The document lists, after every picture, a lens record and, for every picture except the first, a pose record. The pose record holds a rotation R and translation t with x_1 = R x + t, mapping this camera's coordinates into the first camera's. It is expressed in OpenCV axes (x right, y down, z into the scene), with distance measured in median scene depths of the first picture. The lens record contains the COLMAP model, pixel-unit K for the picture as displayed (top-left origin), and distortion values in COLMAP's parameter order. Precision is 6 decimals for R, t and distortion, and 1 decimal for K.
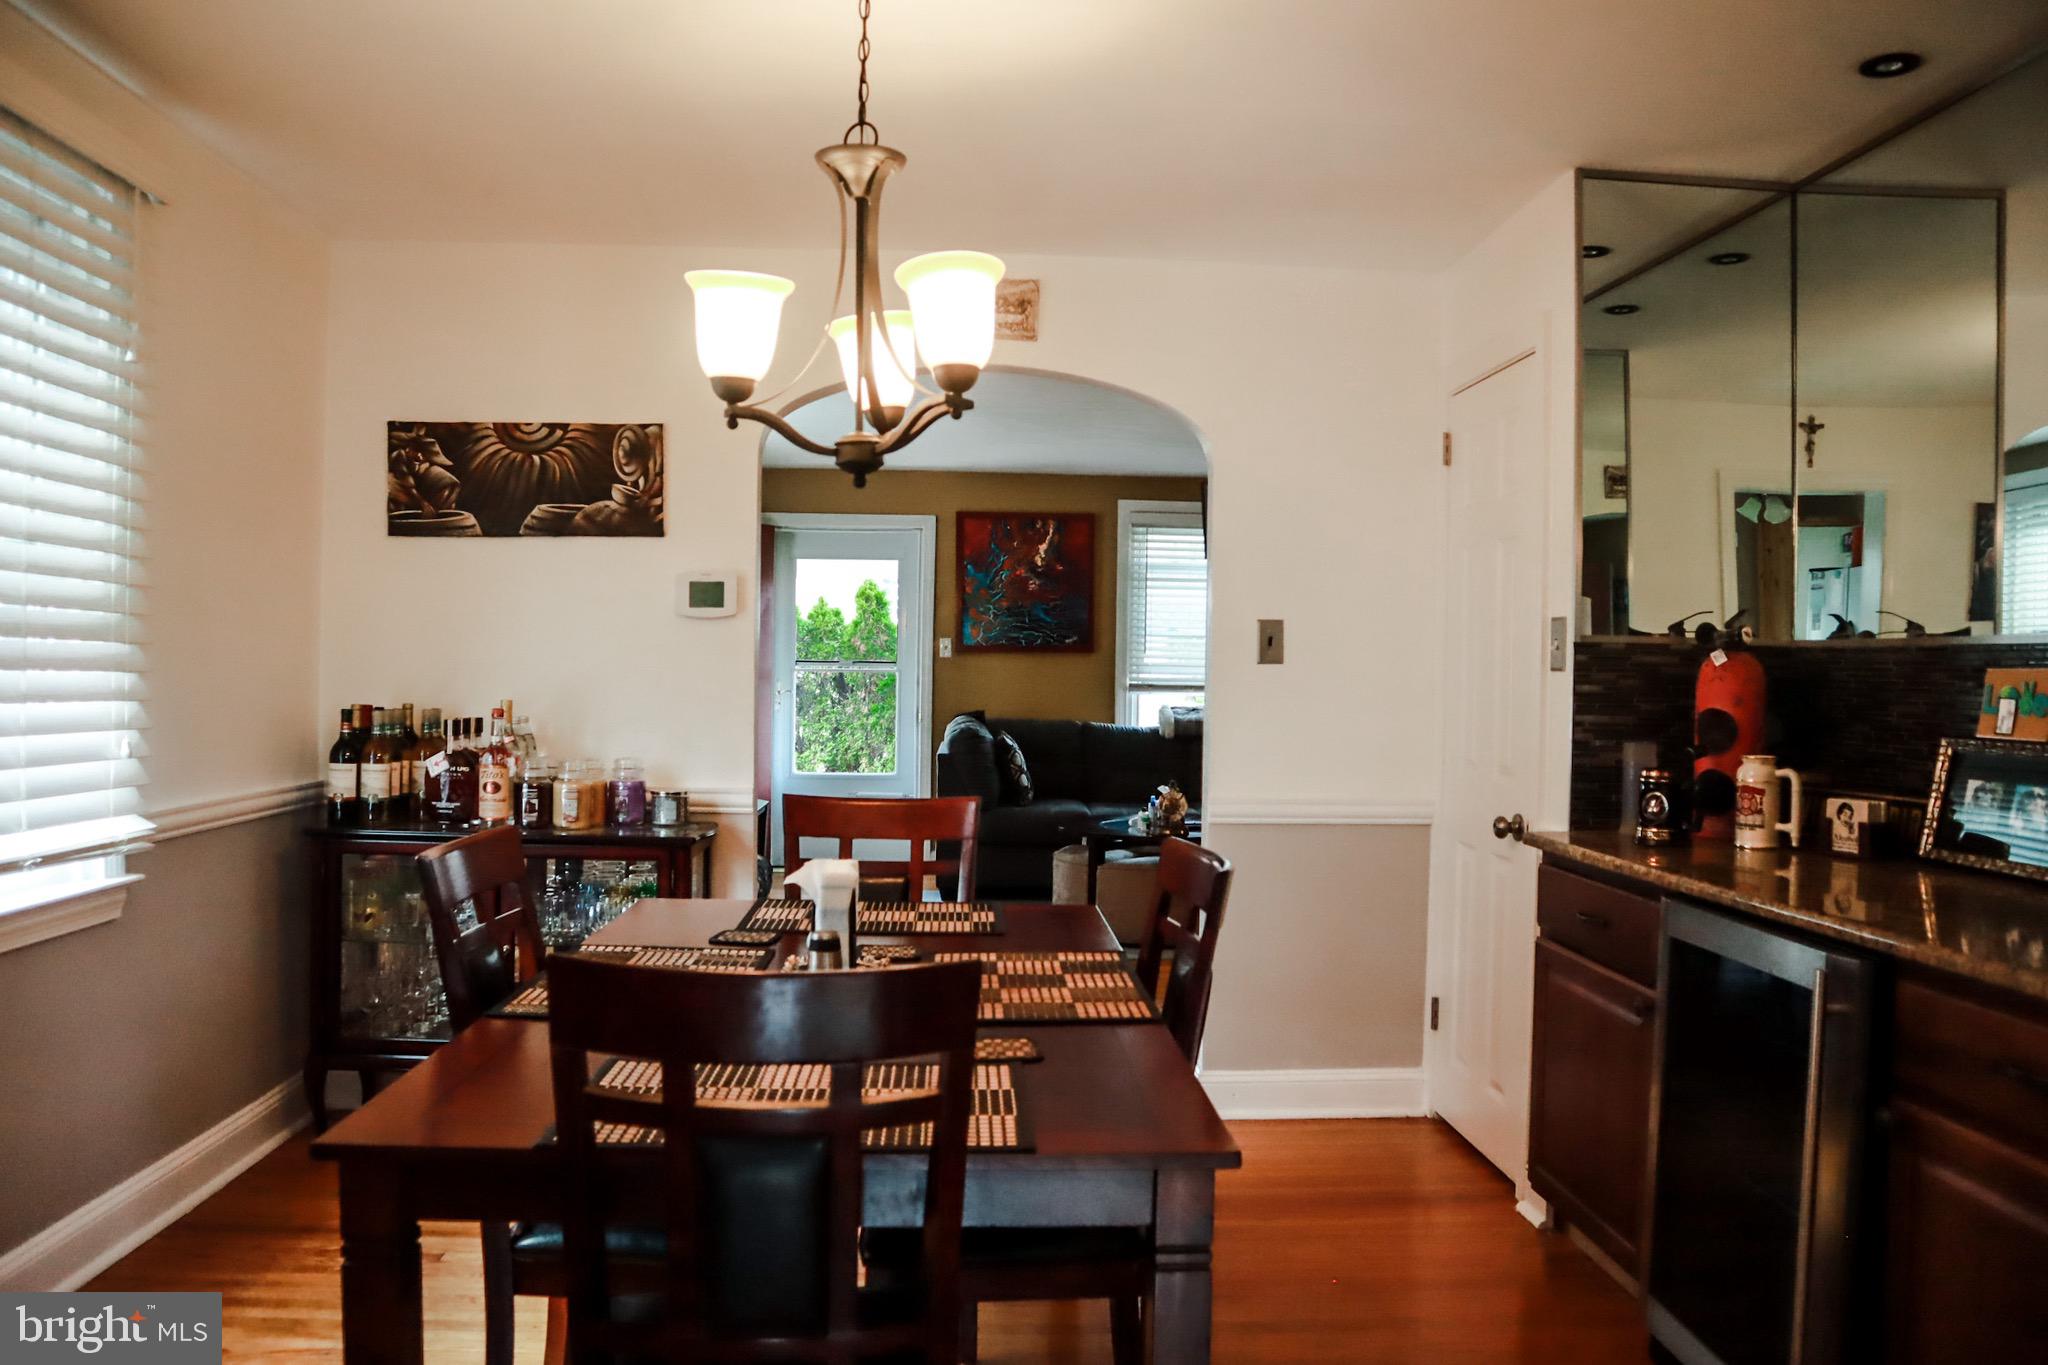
lens RADIAL K [[1422.3, 0, 1024.0], [0, 1422.3, 682.5], [0, 0, 1]] dist [-0.076475, 0.005186]
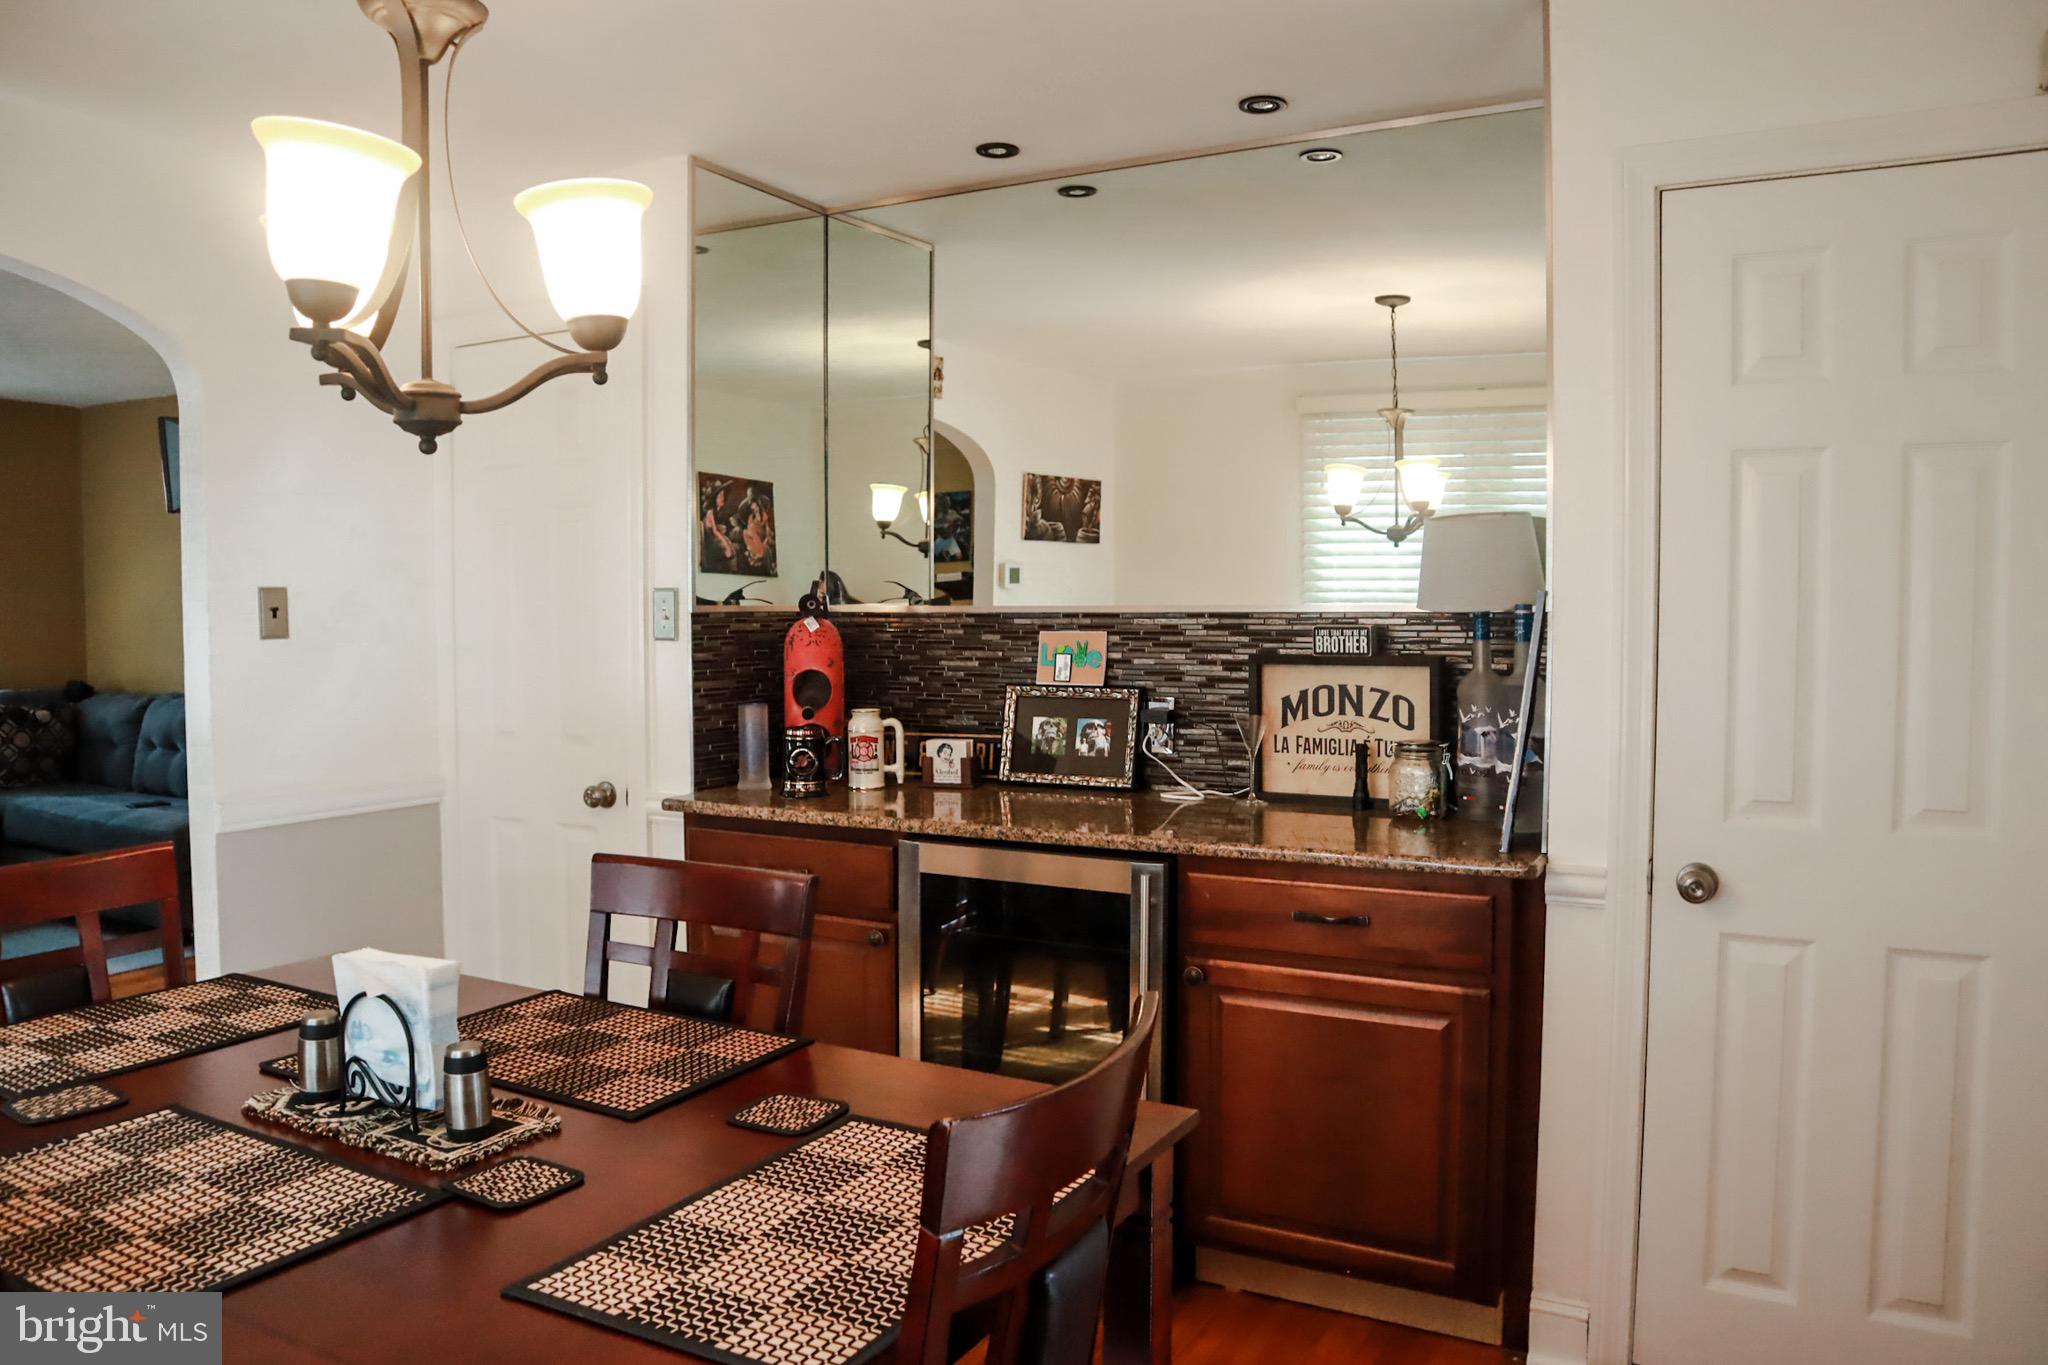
lens RADIAL K [[1454.3, 0, 1024.0], [0, 1454.3, 682.5], [0, 0, 1]] dist [-0.107726, 0.005054]
pose [[0.532725, -0.062030, 0.844012, -0.433162], [0.020847, 0.997969, 0.060187, -0.040897], [-0.846032, -0.014468, 0.532936, 0.244769]]
